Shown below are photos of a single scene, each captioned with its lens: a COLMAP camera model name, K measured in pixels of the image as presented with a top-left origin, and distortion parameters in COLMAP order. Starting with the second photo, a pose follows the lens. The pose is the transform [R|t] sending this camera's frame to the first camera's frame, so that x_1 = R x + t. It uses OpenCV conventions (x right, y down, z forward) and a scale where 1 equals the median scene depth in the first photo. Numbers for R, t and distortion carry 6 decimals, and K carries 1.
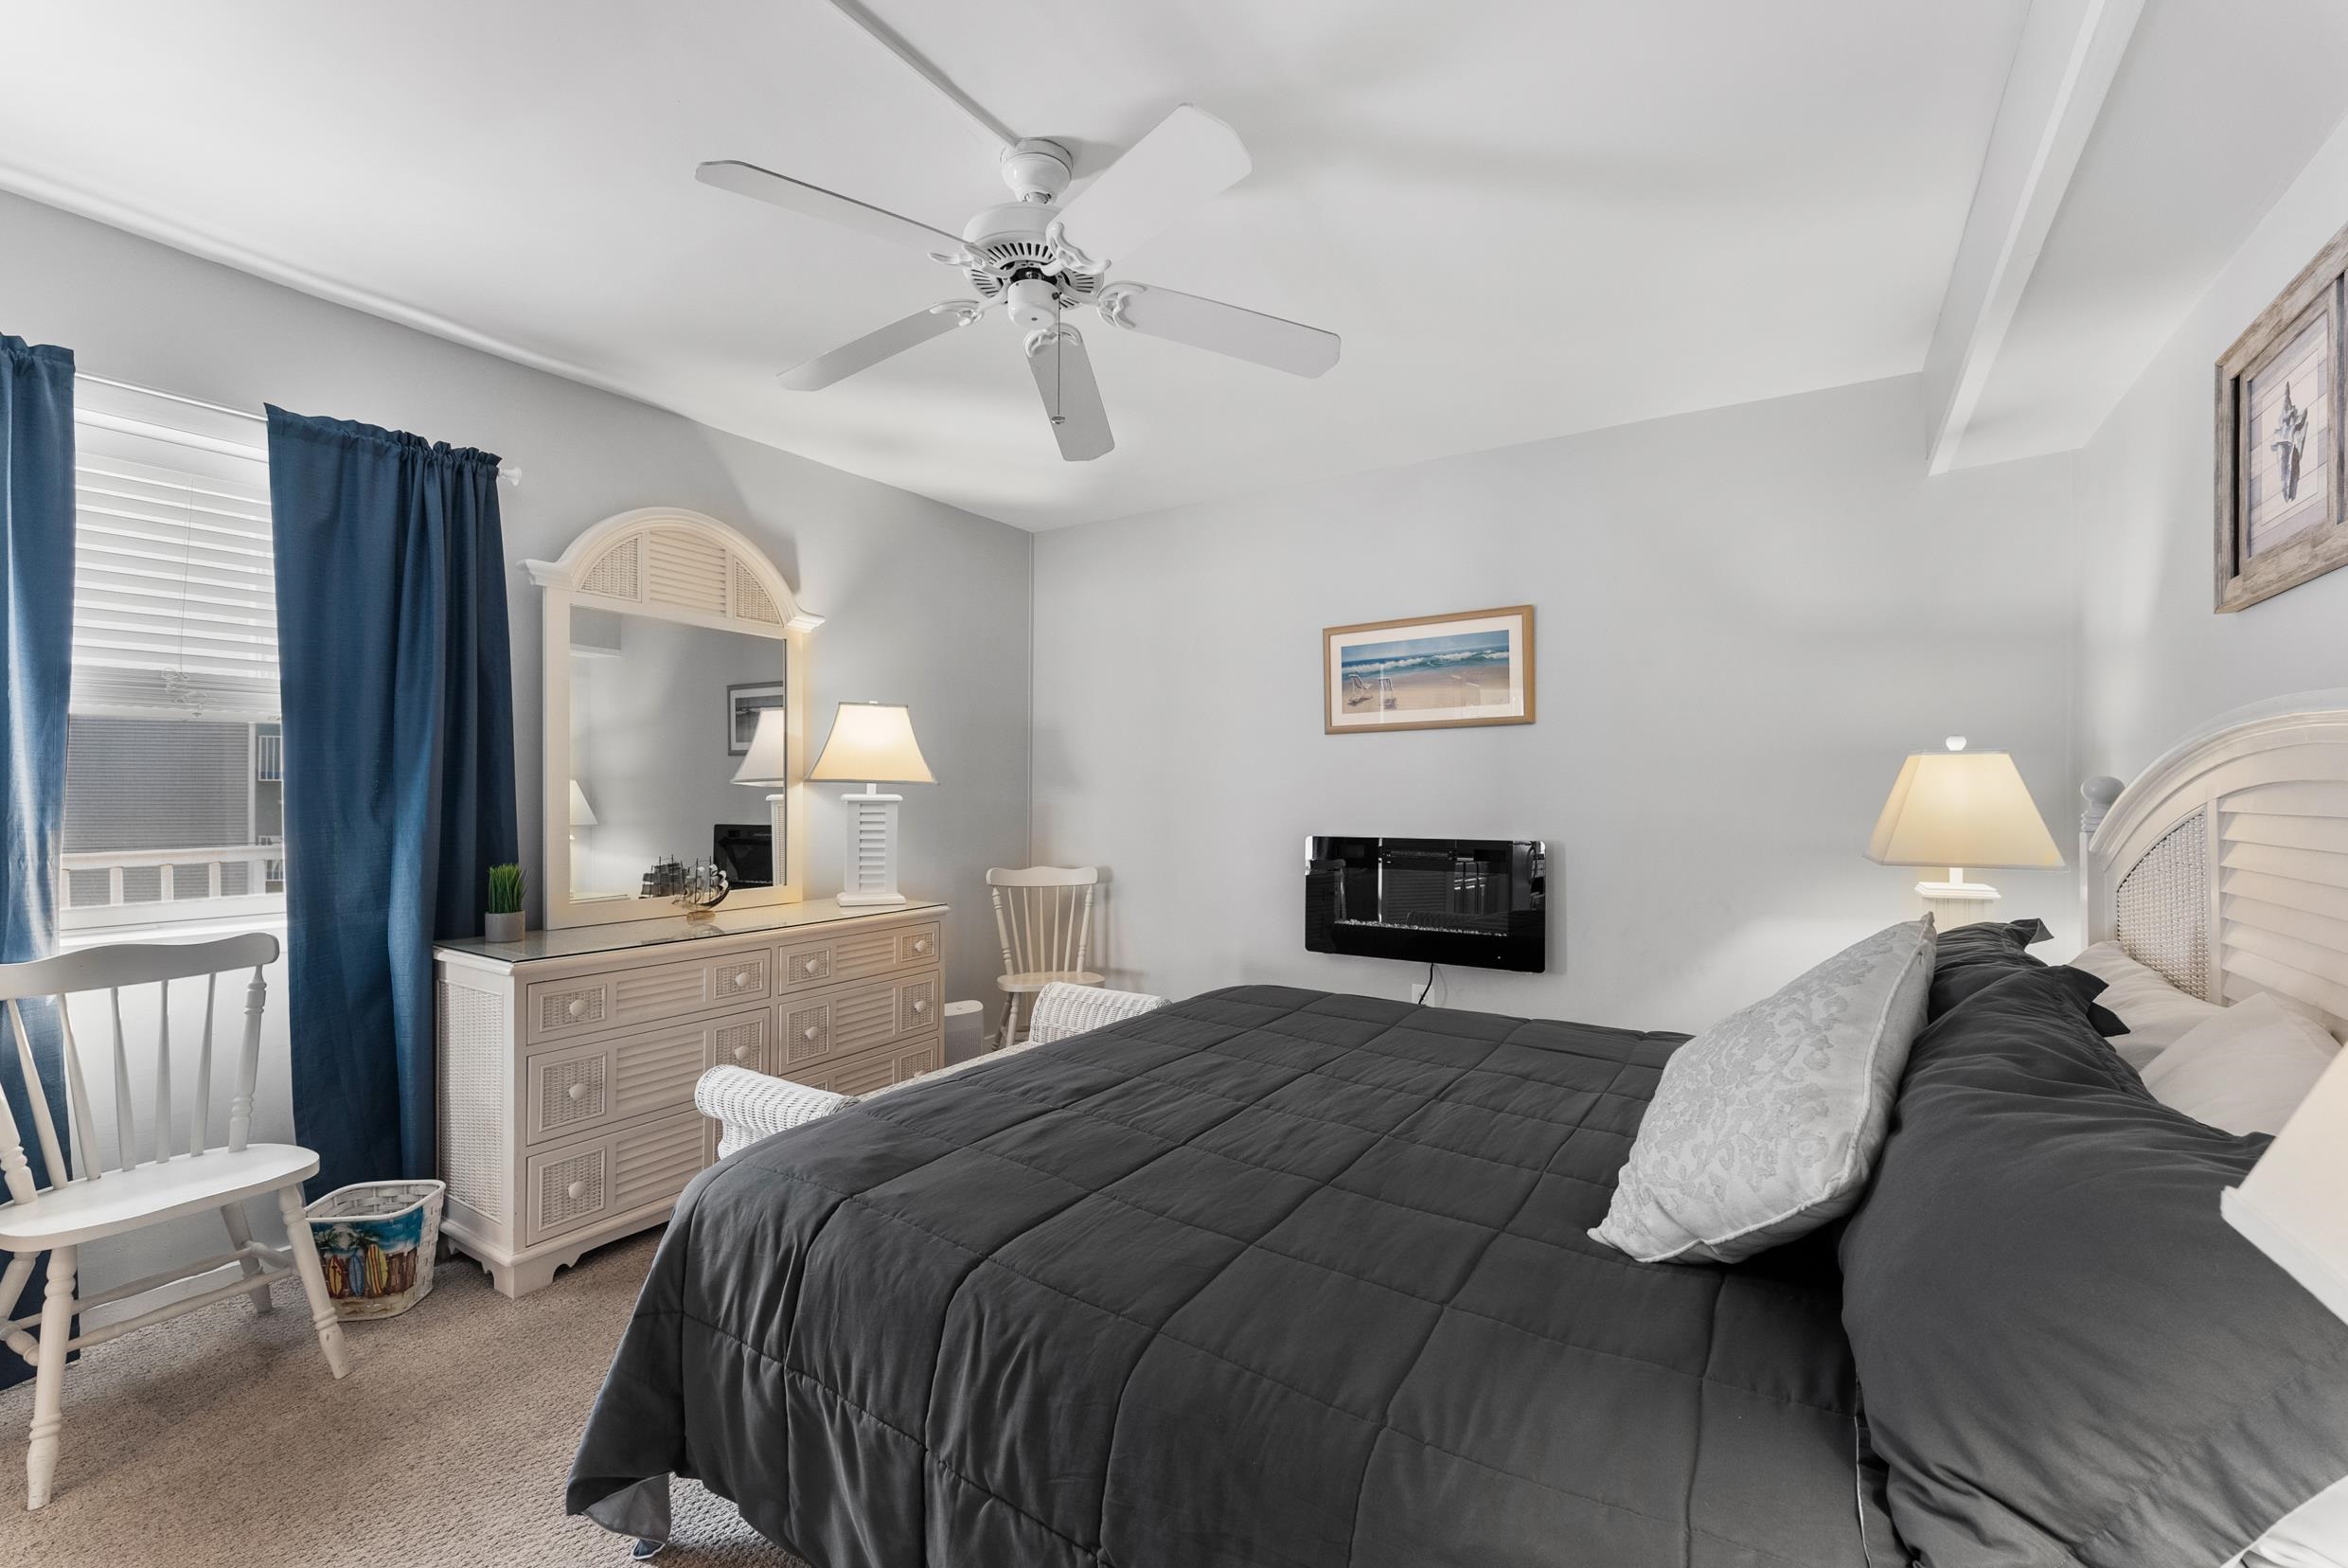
lens RADIAL K [[963.0, 0, 1173.4], [0, 963.0, 794.6], [0, 0, 1]] dist [0.002063, 0.000095]
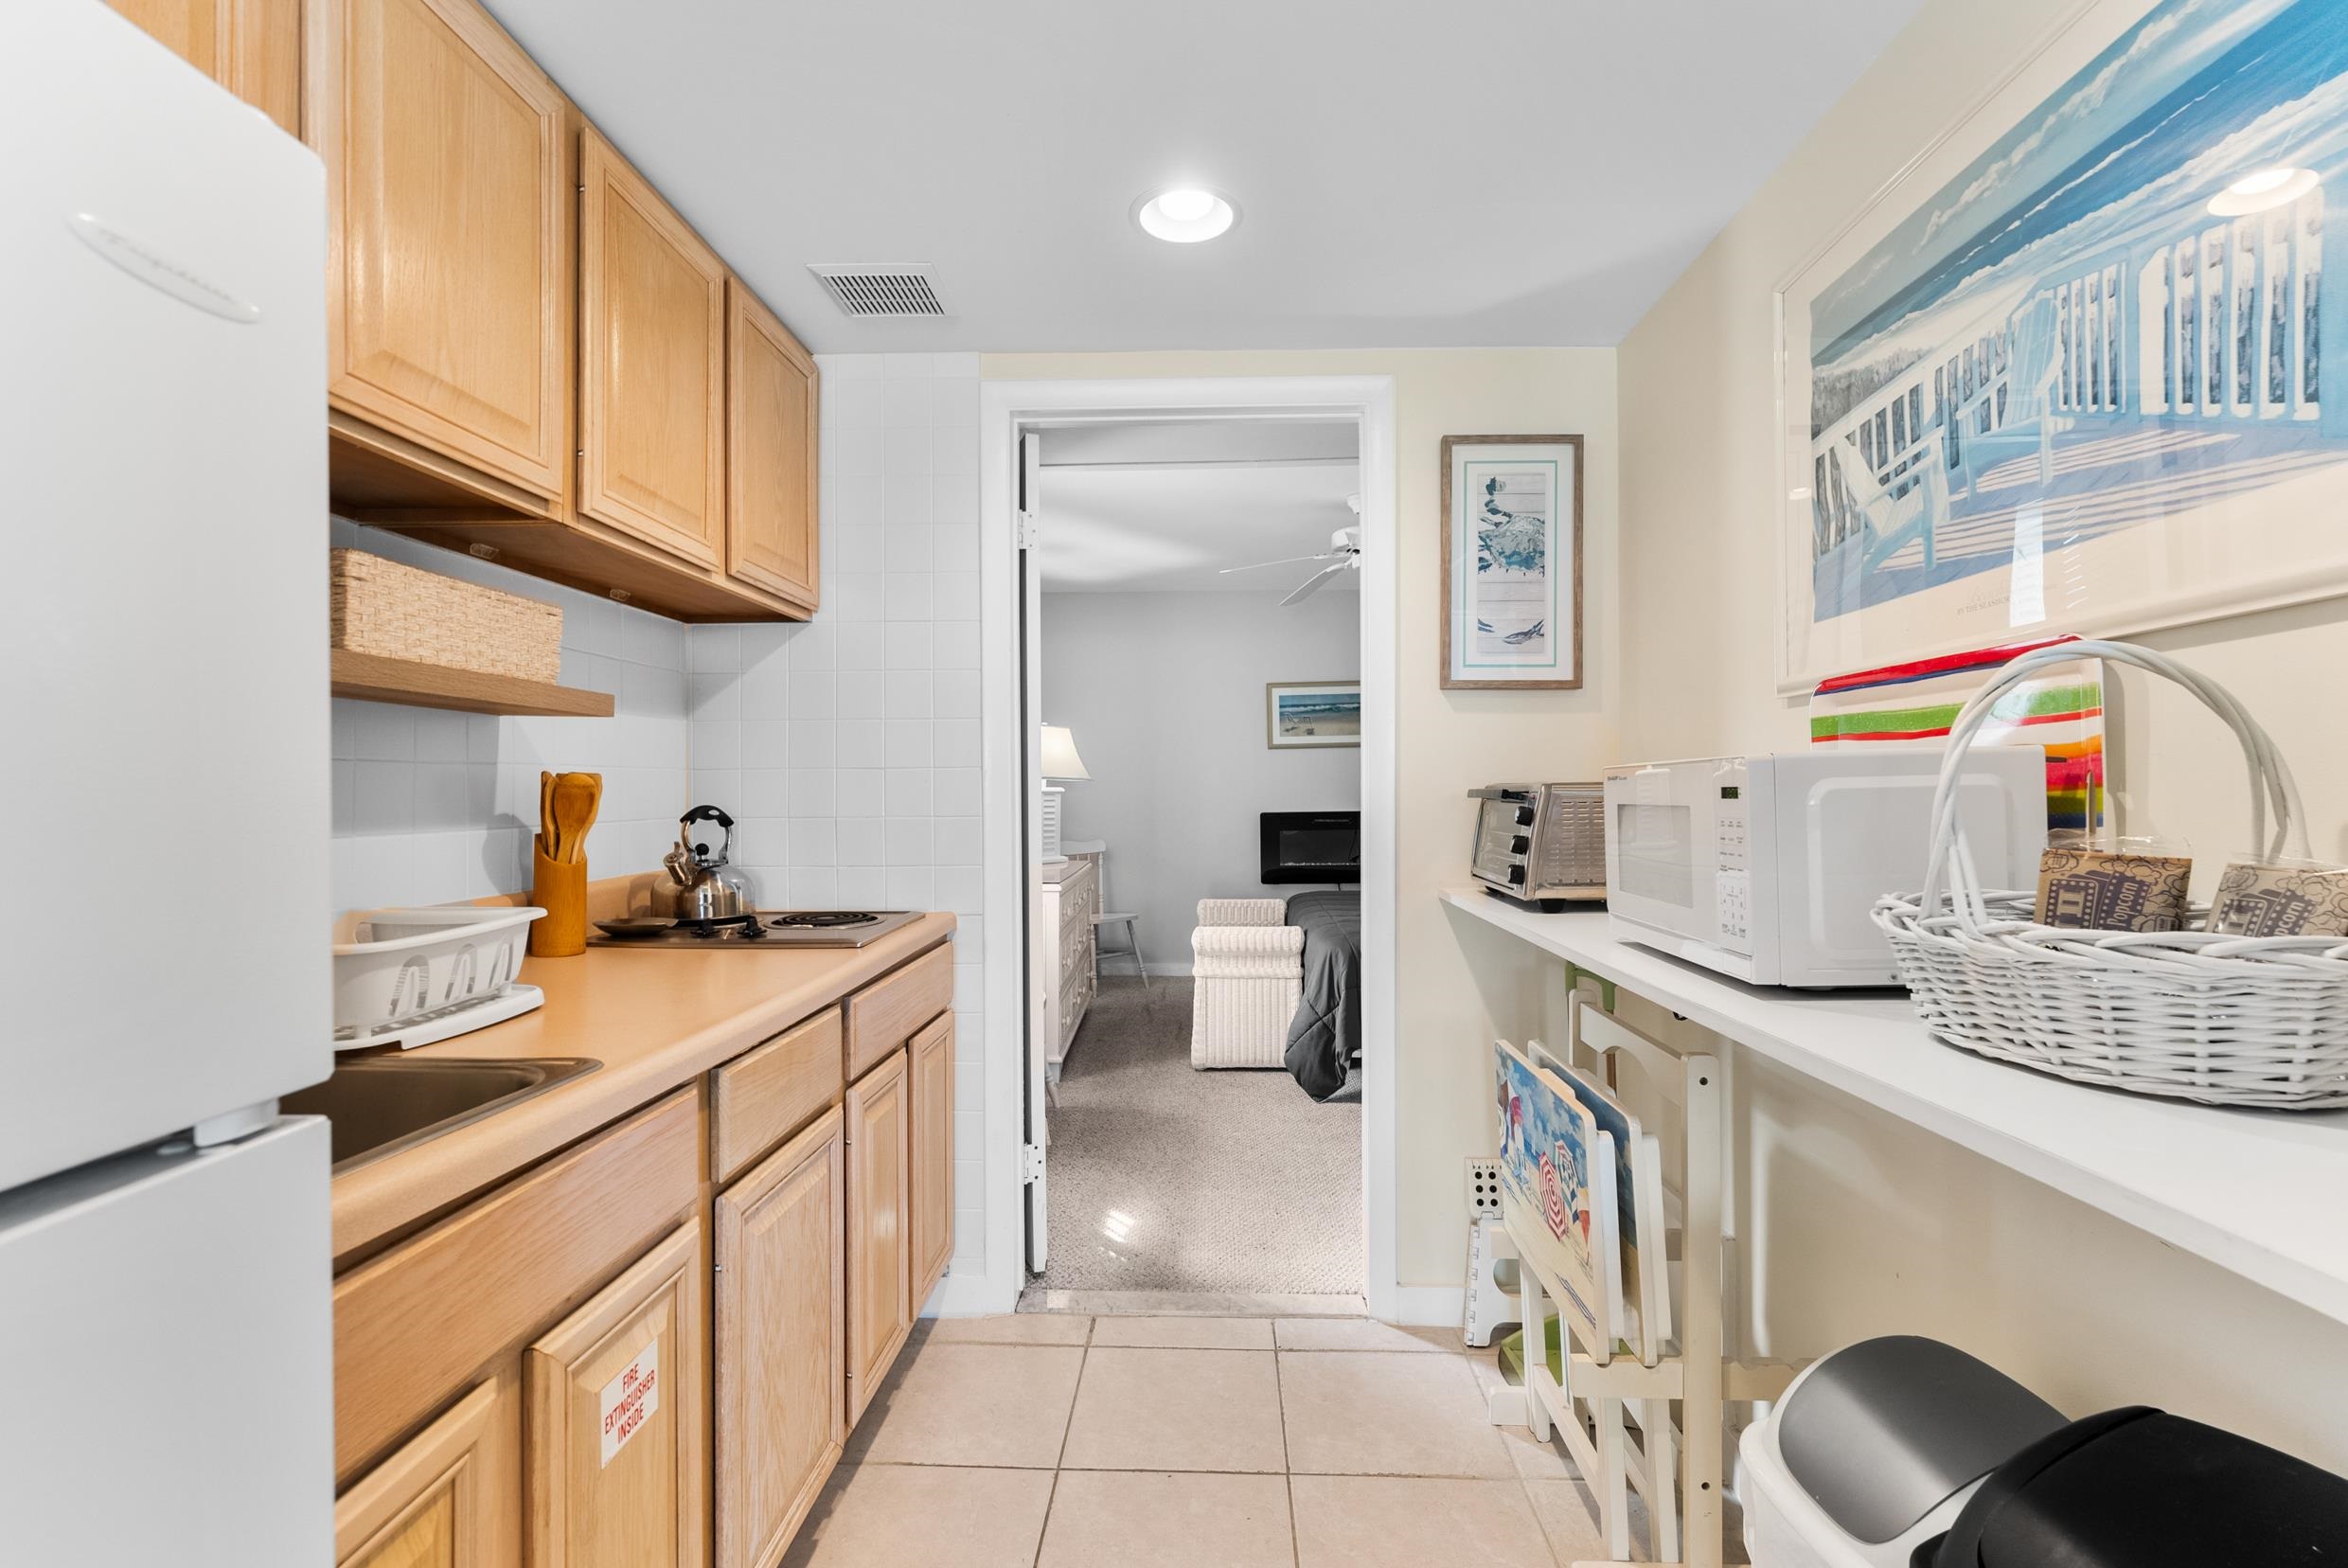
lens RADIAL K [[1049.8, 0, 1180.9], [0, 1049.8, 789.9], [0, 0, 1]] dist [0.000397, 0.000120]
pose [[0.853542, -0.007147, 0.520975, -0.956893], [0.011180, 0.999927, -0.004599, 0.012795], [-0.520904, 0.009749, 0.853560, -0.454870]]
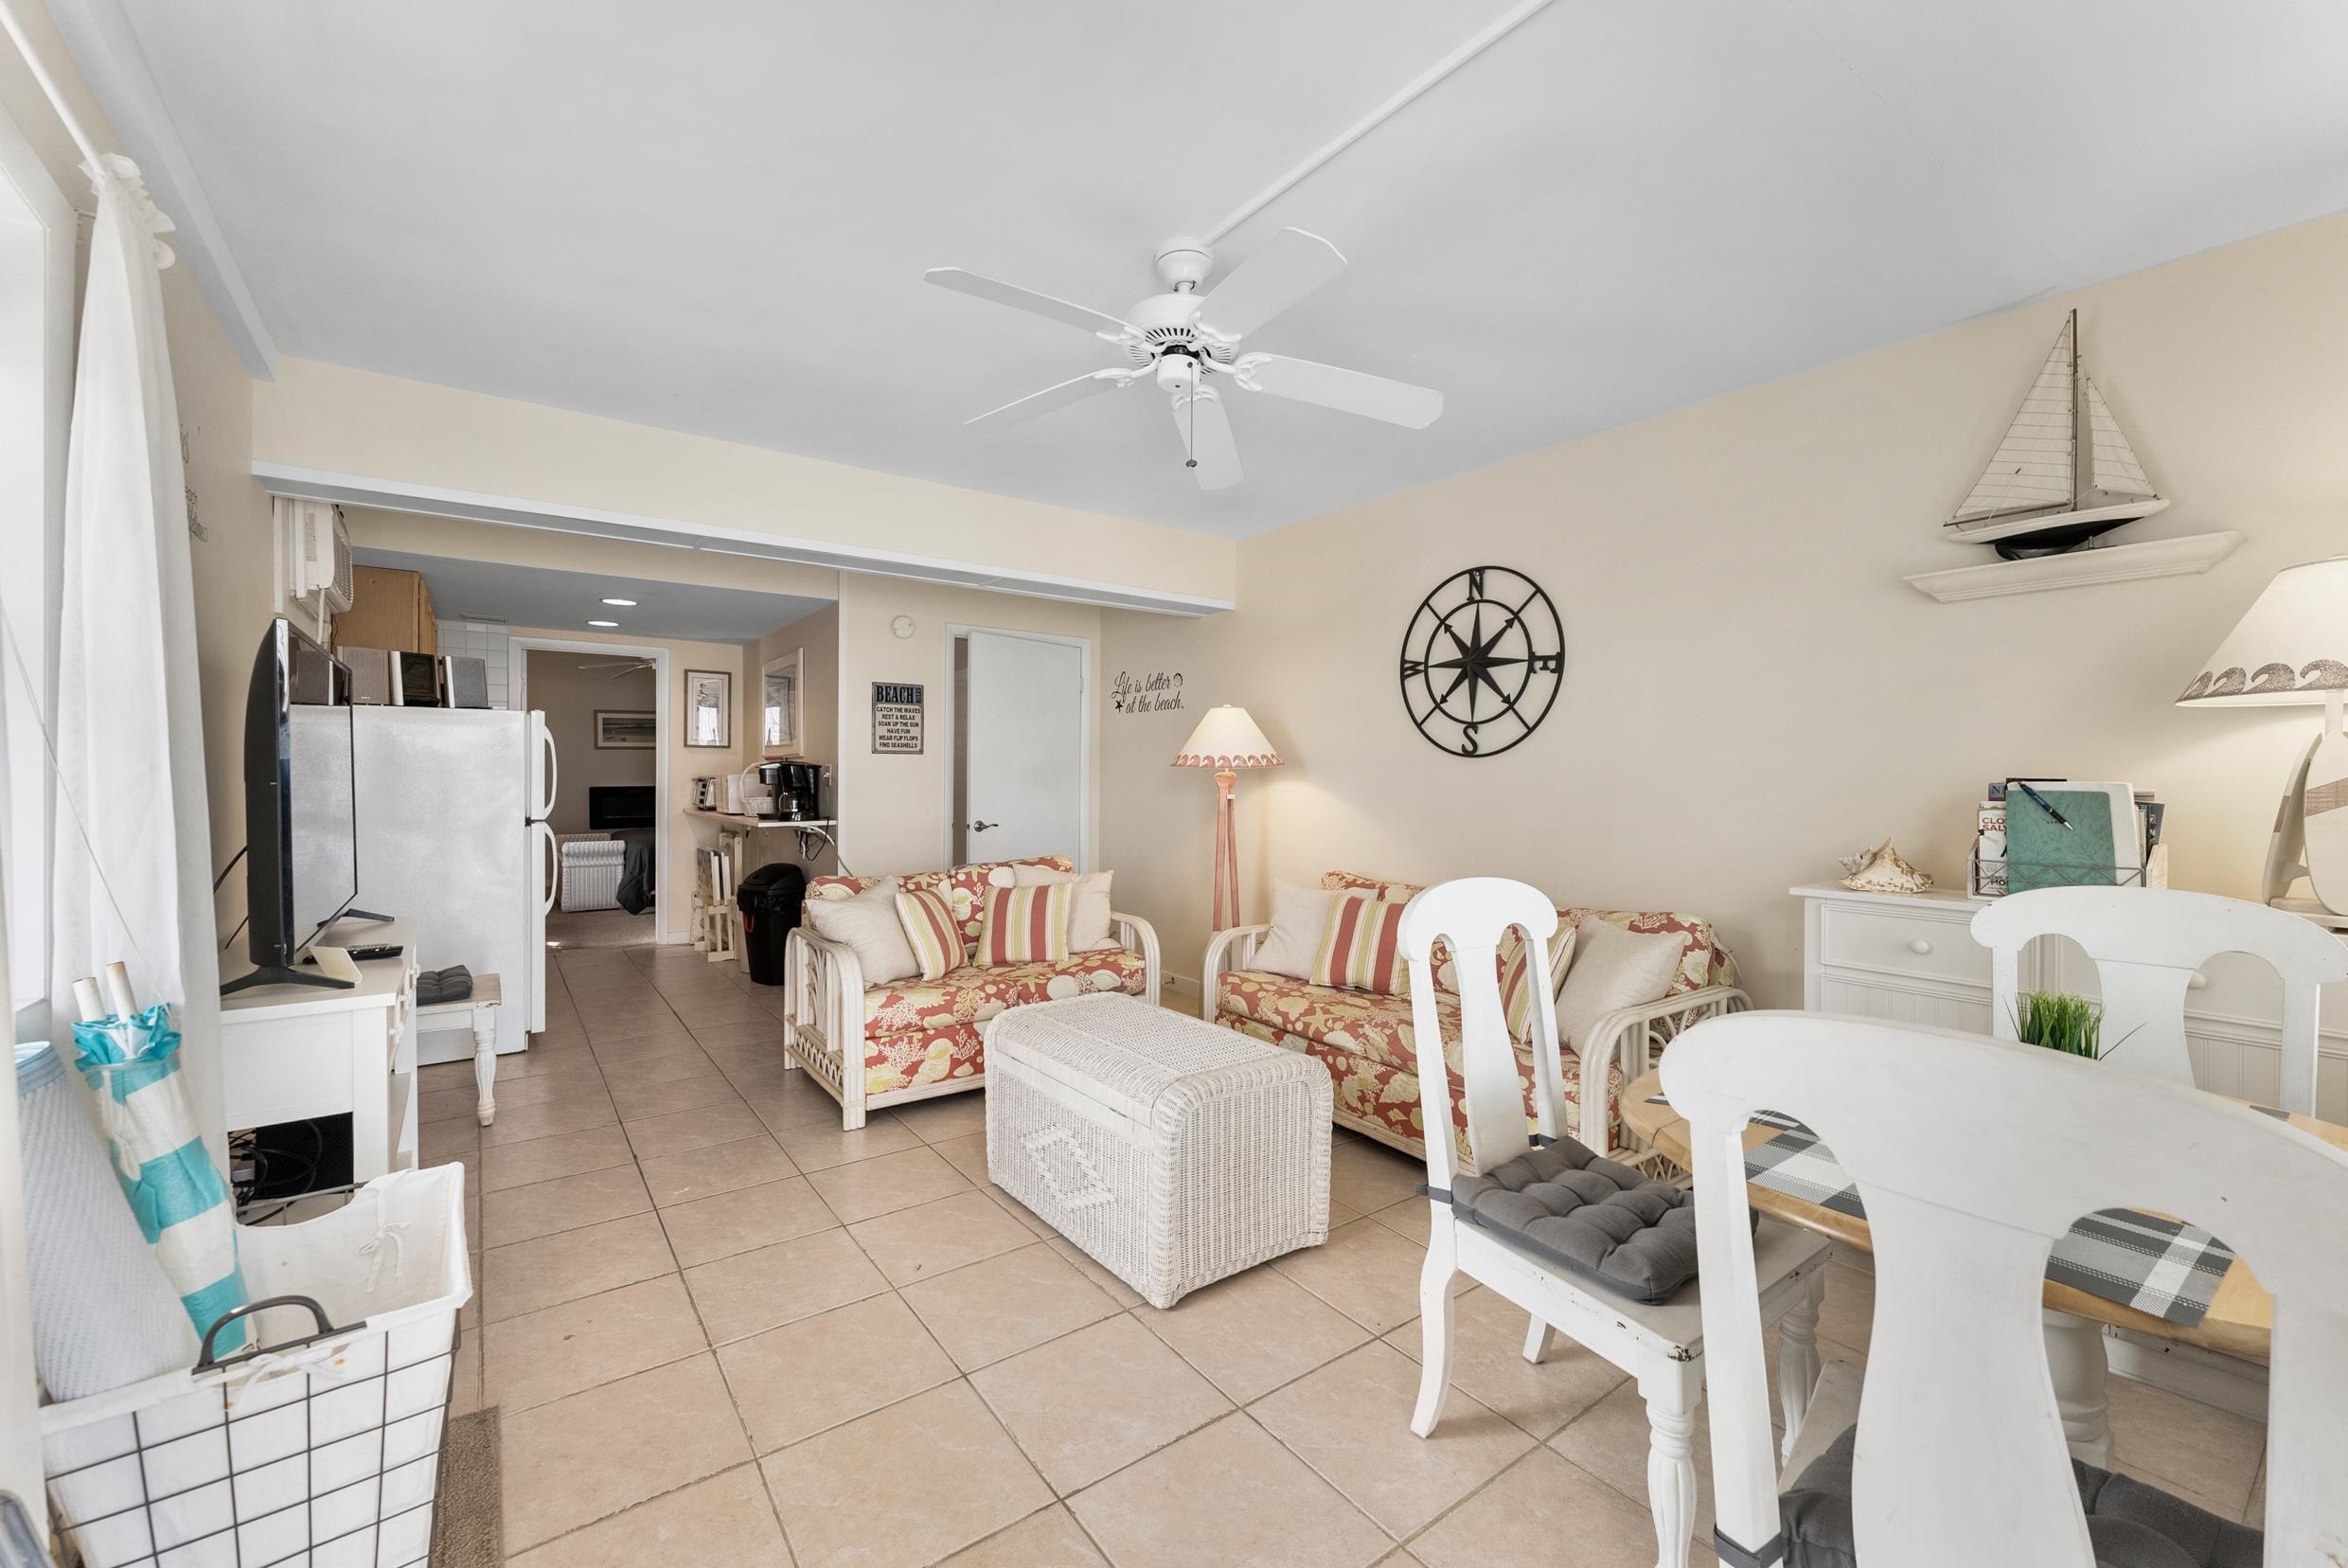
lens RADIAL K [[951.8, 0, 1172.3], [0, 951.8, 779.8], [0, 0, 1]] dist [0.001526, -0.000241]
pose [[0.349195, -0.011271, 0.936982, -1.937985], [0.001146, 0.999932, 0.011601, -0.007037], [-0.937050, -0.002977, 0.349184, -1.580187]]
